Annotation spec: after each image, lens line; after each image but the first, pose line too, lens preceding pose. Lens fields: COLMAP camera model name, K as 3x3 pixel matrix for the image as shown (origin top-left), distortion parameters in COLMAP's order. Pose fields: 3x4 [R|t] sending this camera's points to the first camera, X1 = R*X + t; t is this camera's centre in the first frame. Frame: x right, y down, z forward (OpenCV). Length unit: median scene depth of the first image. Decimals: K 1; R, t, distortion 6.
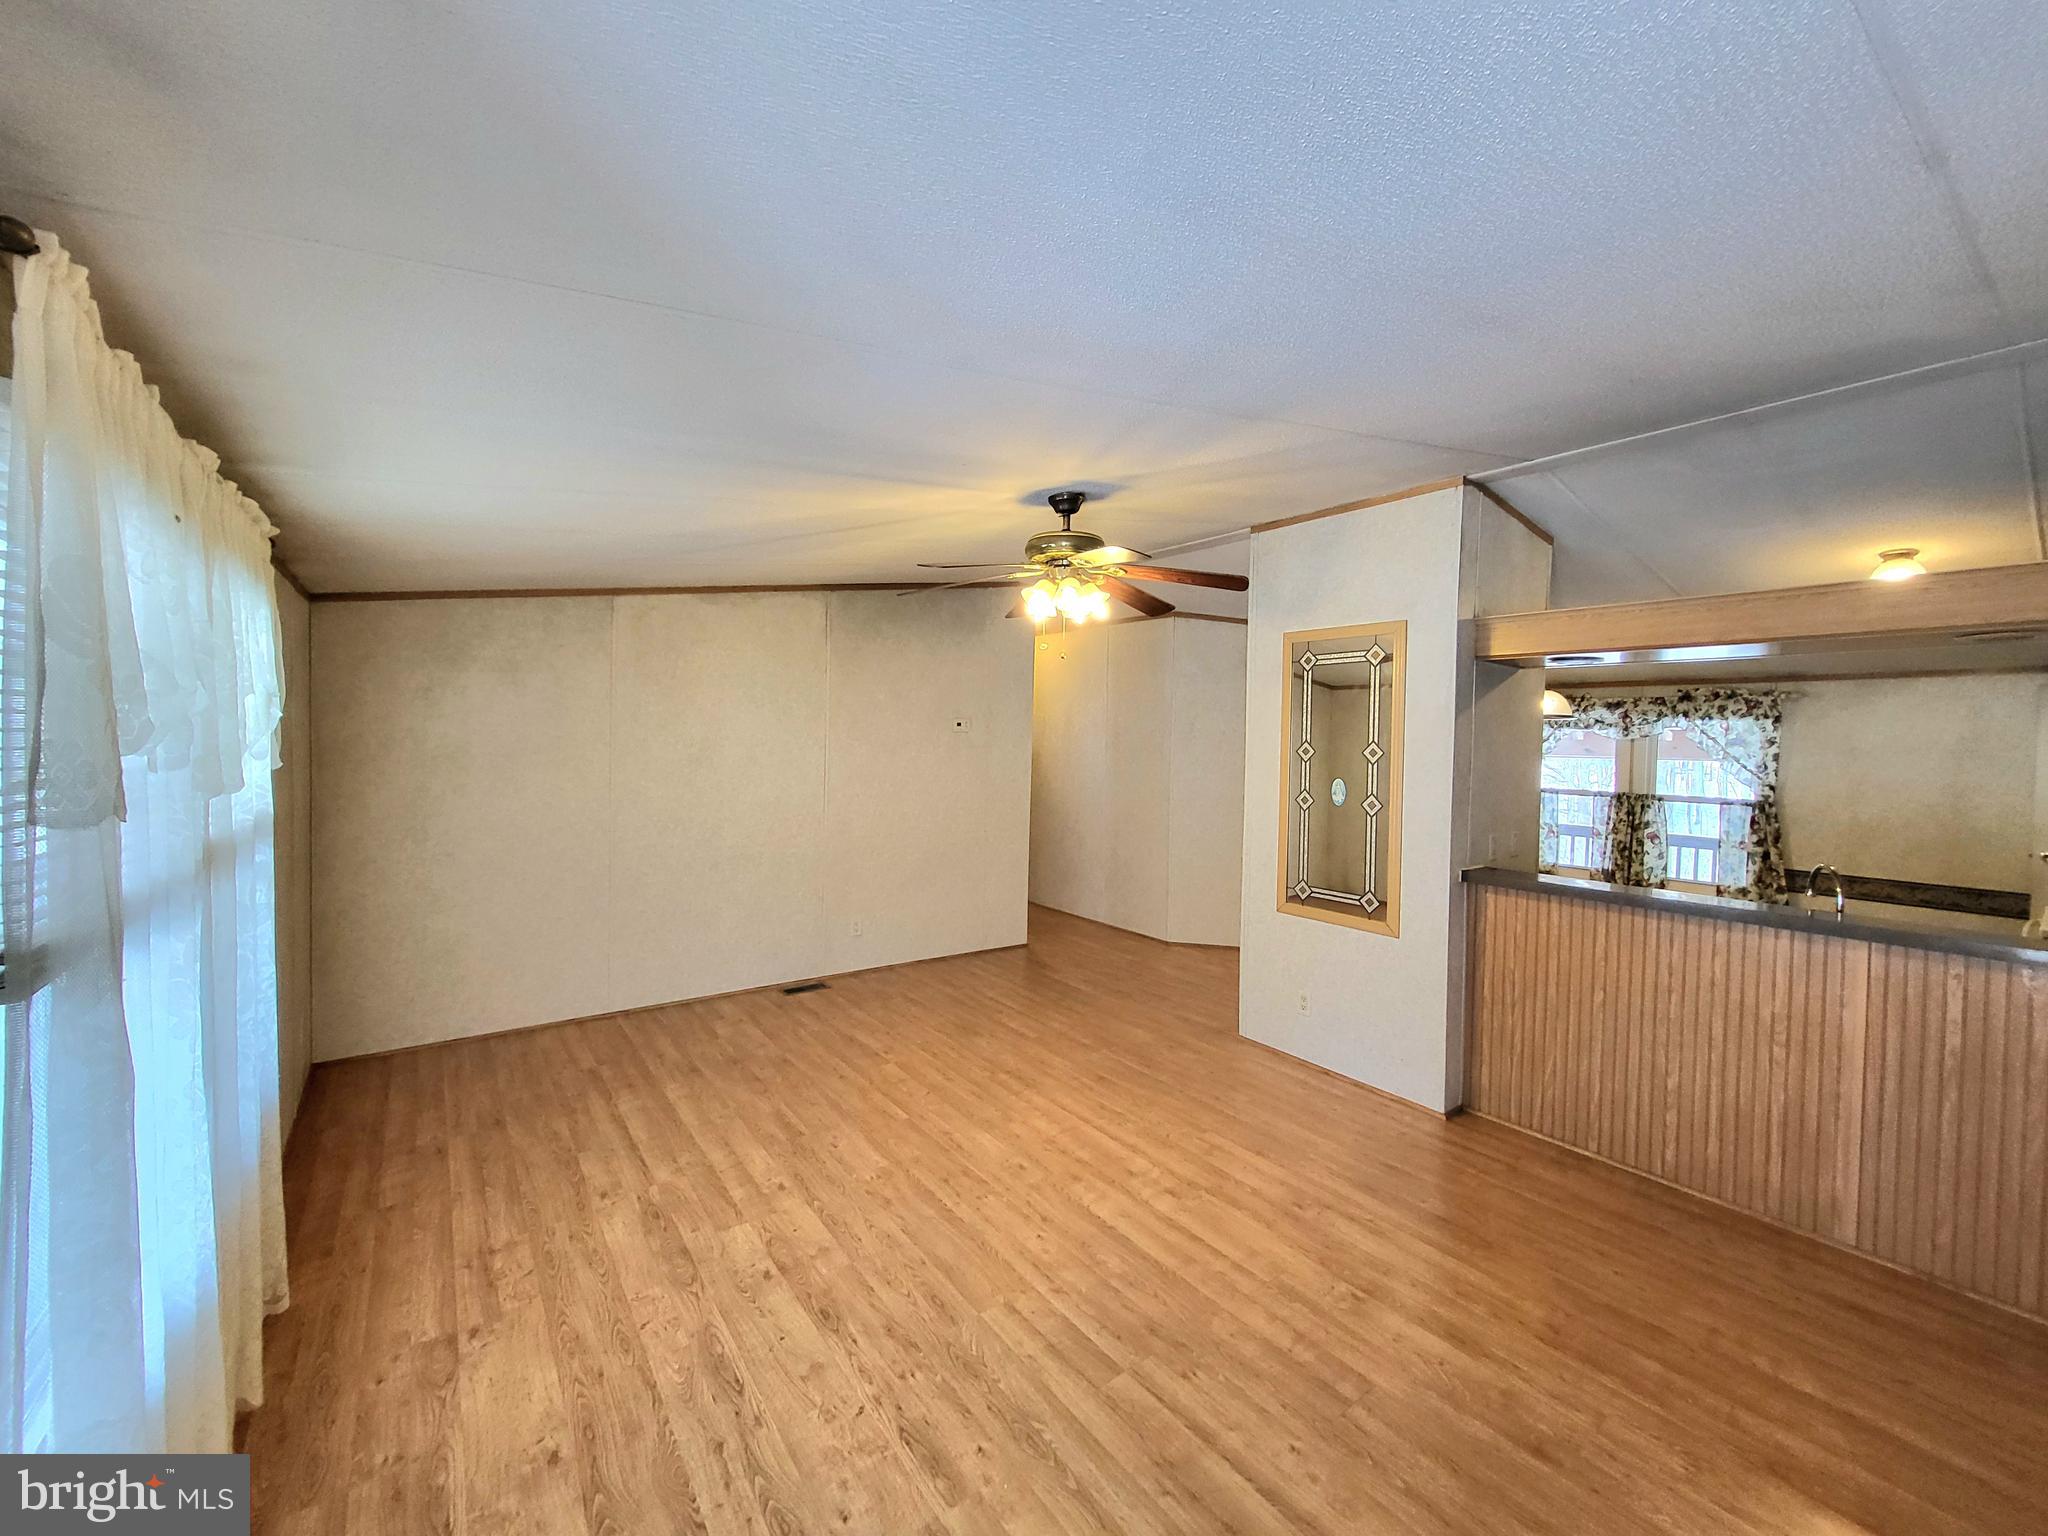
lens RADIAL K [[814.7, 0, 1033.0], [0, 814.7, 752.3], [0, 0, 1]] dist [-0.002779, -0.000860]
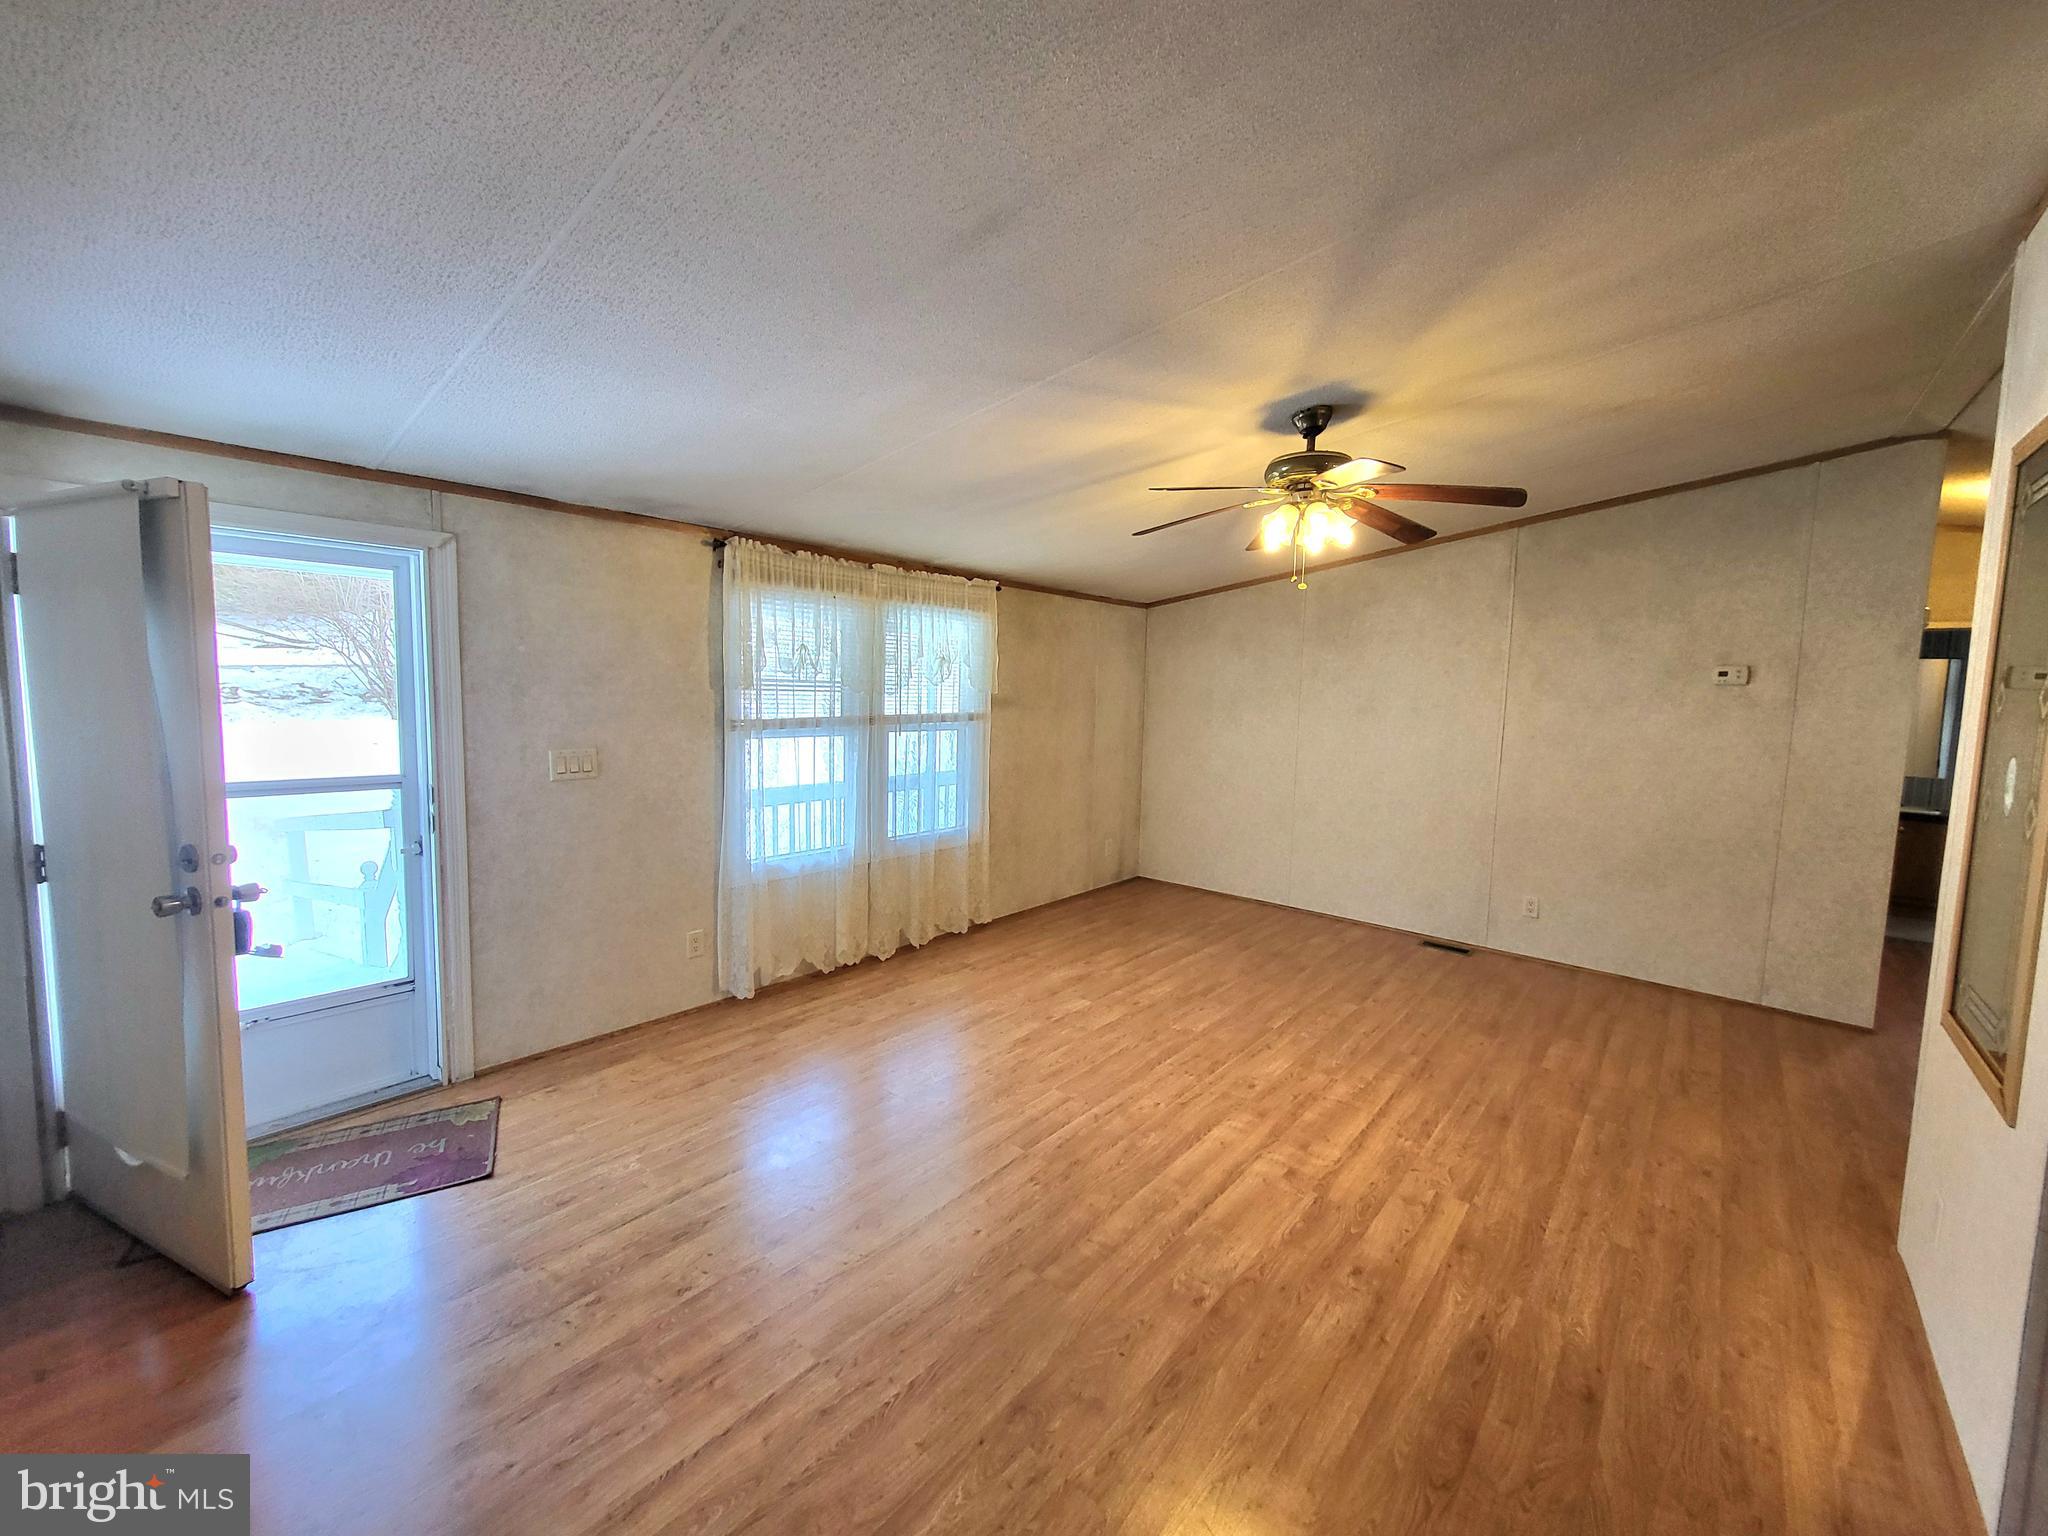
lens RADIAL K [[814.7, 0, 1035.0], [0, 814.7, 766.1], [0, 0, 1]] dist [-0.002779, -0.000860]
pose [[0.214266, 0.084563, -0.973108, 0.931080], [-0.045272, 0.996035, 0.076587, 0.032052], [0.975726, 0.027644, 0.217245, 0.498895]]
